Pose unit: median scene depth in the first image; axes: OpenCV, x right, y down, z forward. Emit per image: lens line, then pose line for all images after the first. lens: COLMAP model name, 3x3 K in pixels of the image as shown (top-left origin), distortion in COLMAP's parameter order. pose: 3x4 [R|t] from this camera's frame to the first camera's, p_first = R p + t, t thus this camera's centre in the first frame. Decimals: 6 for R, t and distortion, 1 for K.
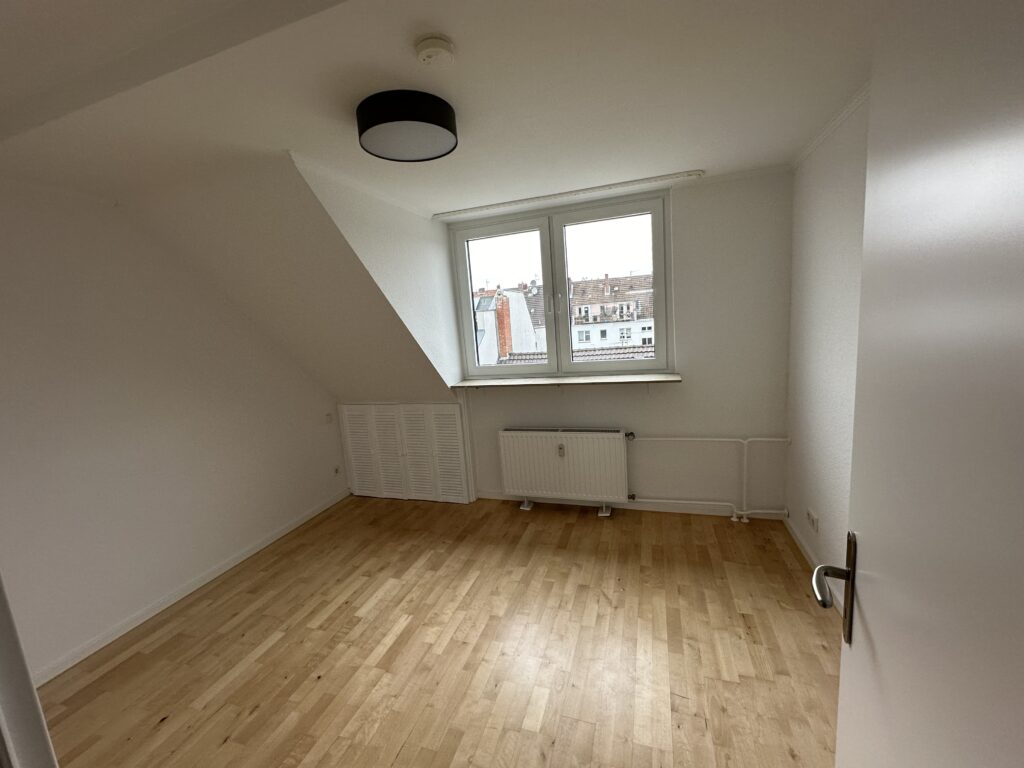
lens RADIAL K [[411.6, 0, 512.0], [0, 411.6, 384.0], [0, 0, 1]] dist [0.000306, -0.000011]
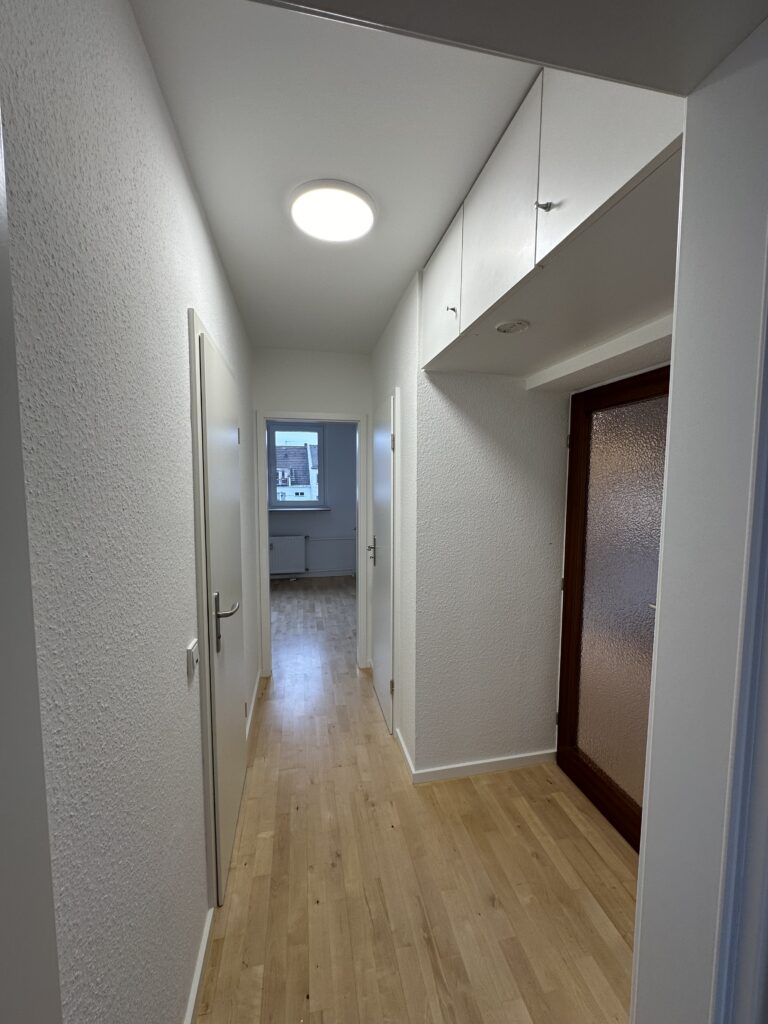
lens RADIAL K [[411.6, 0, 384.0], [0, 411.6, 512.0], [0, 0, 1]] dist [0.000306, -0.000011]
pose [[0.864658, 0.042219, 0.500584, -0.381289], [0.002810, 0.996040, -0.088858, 0.170739], [-0.502354, 0.078238, 0.861115, -0.890360]]
